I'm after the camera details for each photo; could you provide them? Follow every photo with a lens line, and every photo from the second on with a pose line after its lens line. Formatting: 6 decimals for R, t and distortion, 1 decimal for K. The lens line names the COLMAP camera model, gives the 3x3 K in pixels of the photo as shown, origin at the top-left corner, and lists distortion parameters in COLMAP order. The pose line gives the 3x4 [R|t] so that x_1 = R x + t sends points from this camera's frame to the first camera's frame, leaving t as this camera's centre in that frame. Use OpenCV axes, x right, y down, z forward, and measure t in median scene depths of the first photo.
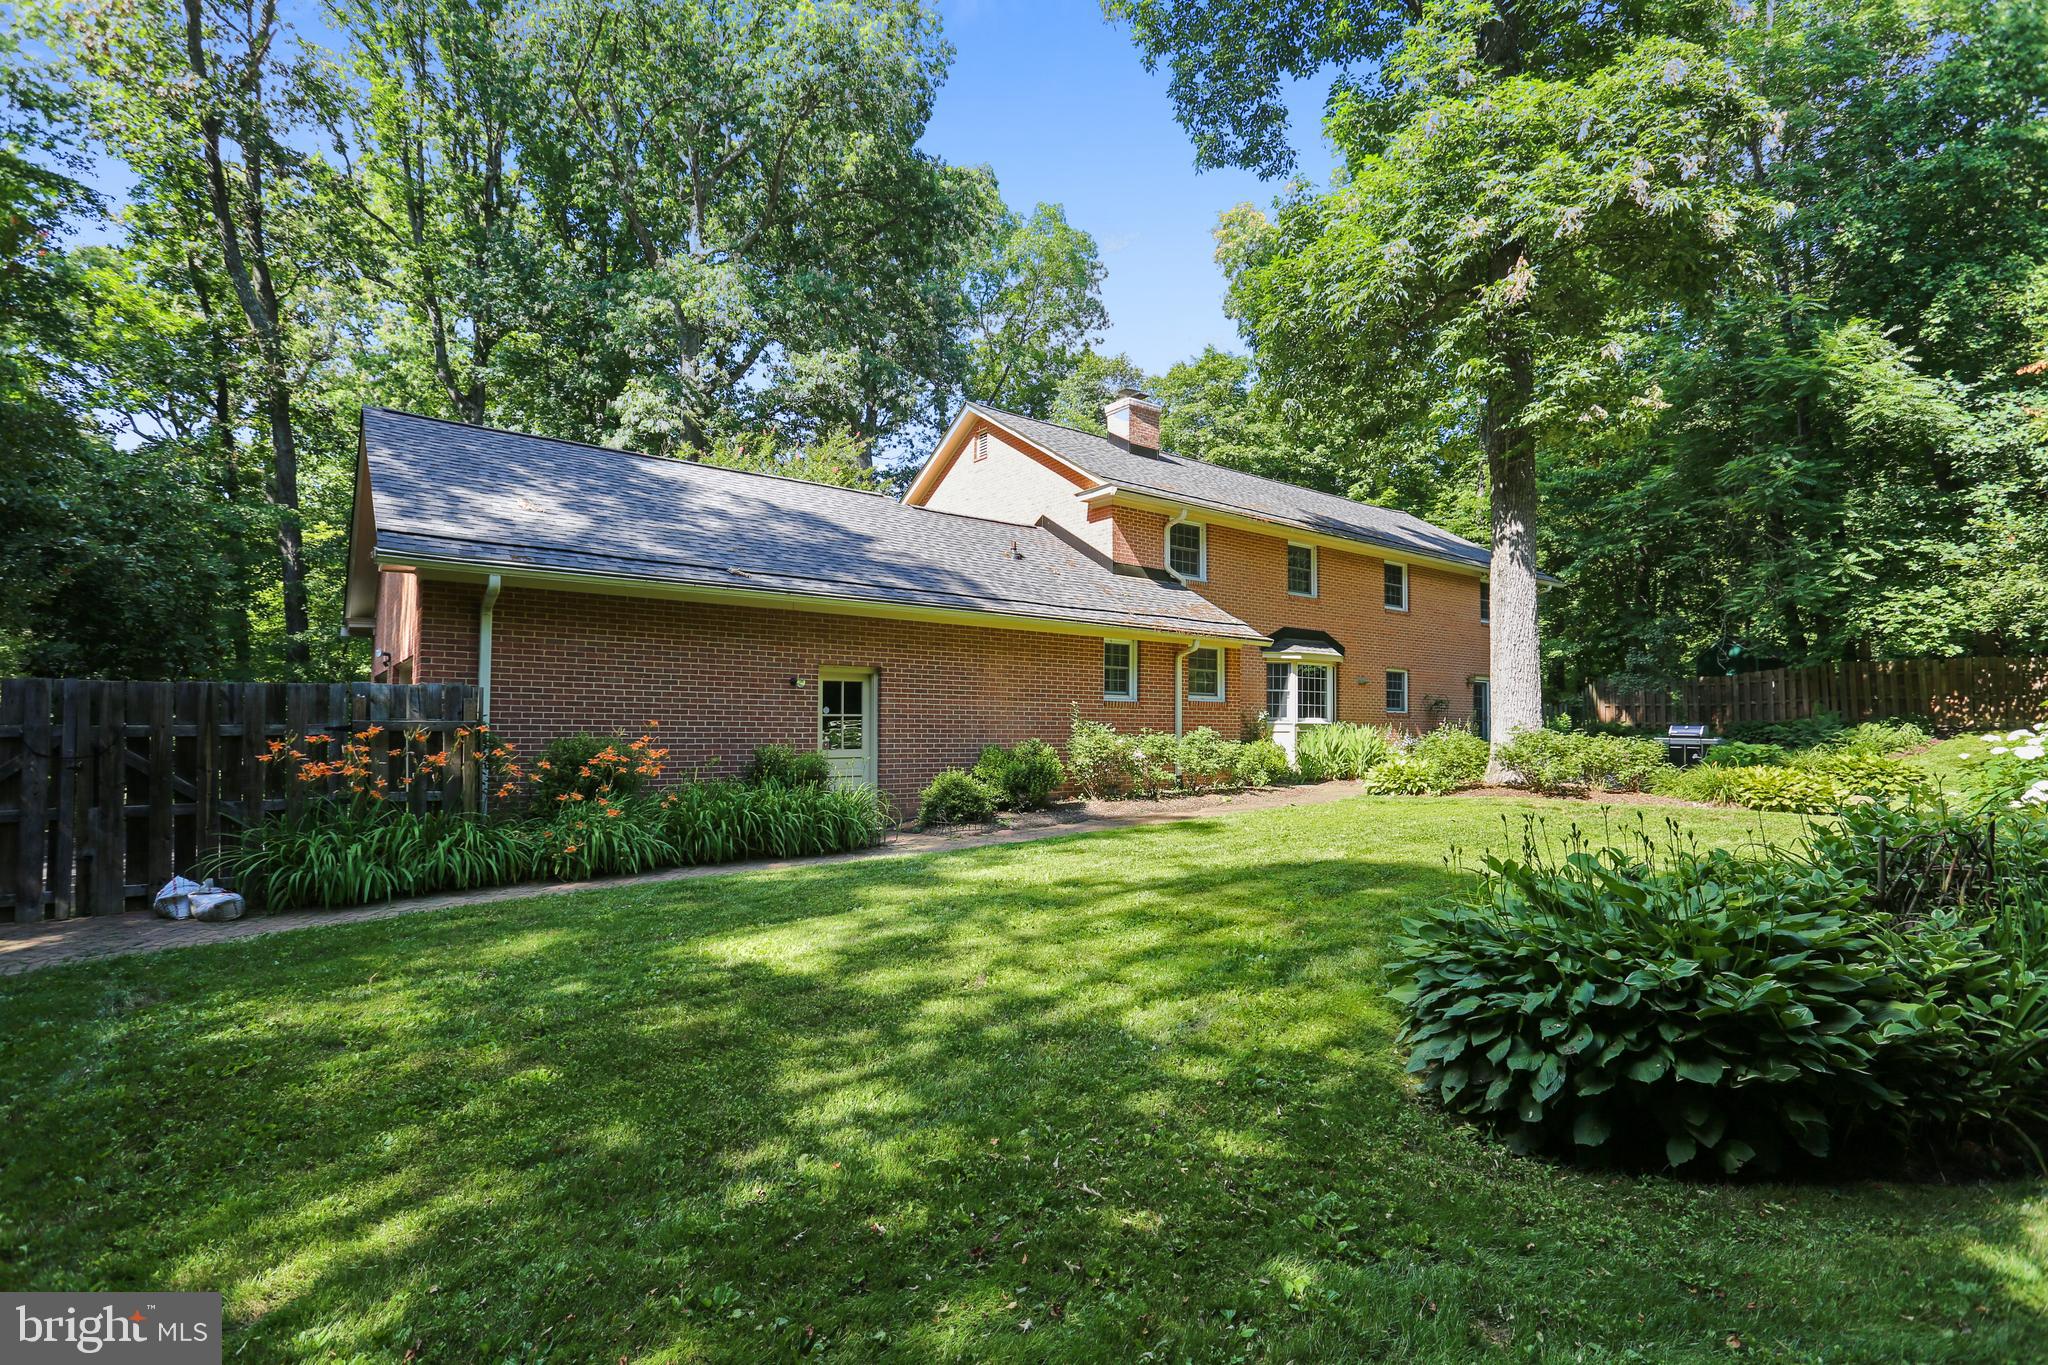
lens RADIAL K [[980.1, 0, 1015.0], [0, 980.1, 682.1], [0, 0, 1]] dist [-0.005481, -0.001726]
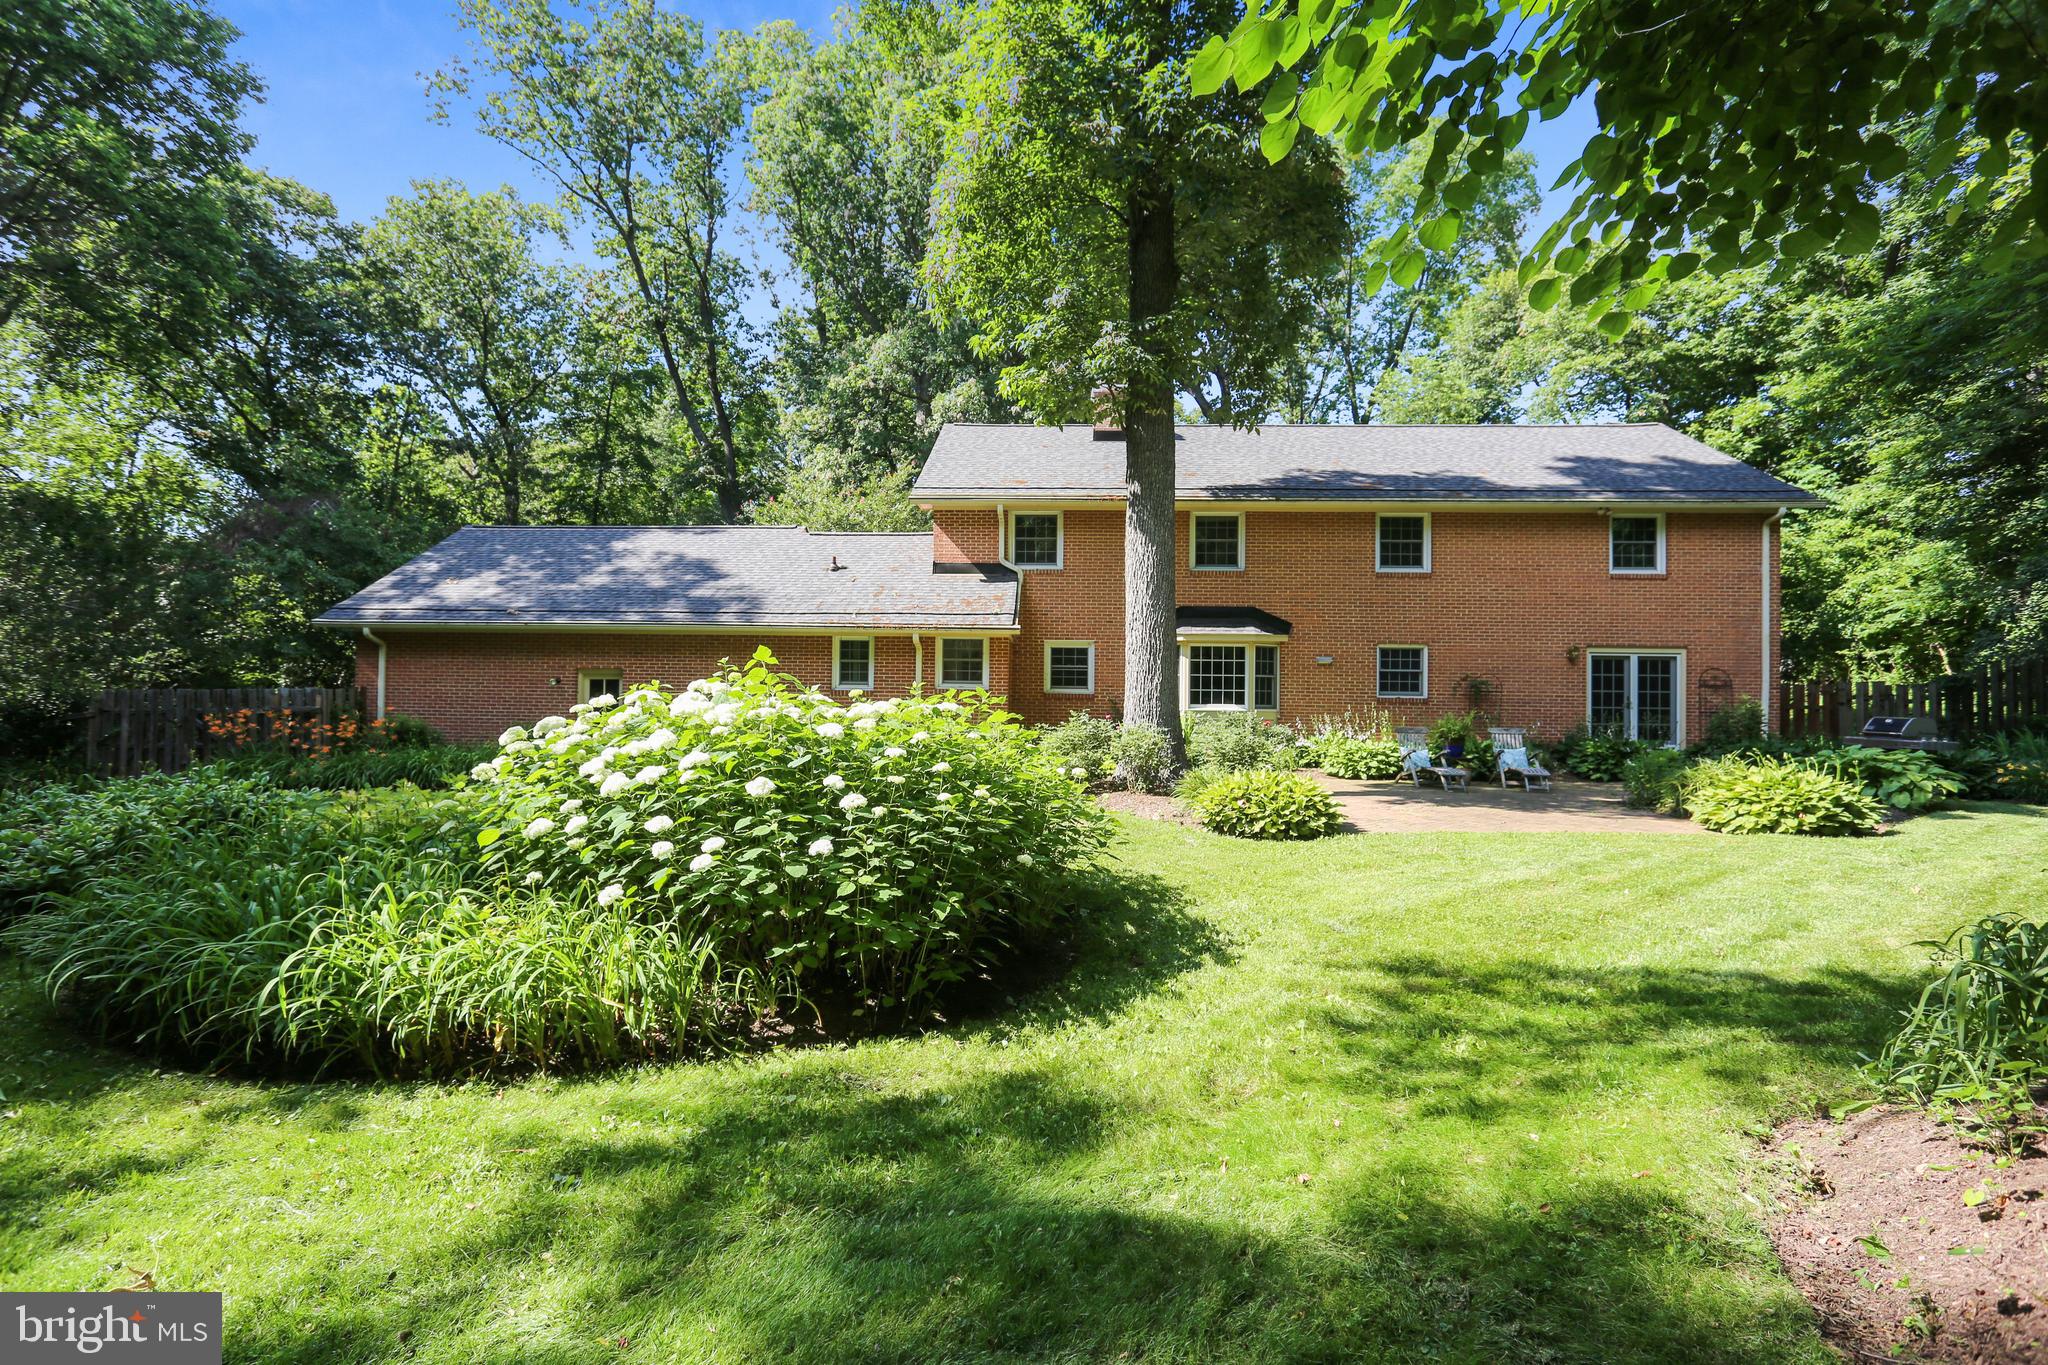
lens RADIAL K [[980.1, 0, 1023.6], [0, 980.1, 671.1], [0, 0, 1]] dist [-0.005481, -0.001726]
pose [[0.773454, -0.021243, -0.633496, 0.801339], [0.024510, 0.999693, -0.003597, 0.005165], [0.633378, -0.012745, 0.773738, 0.200634]]
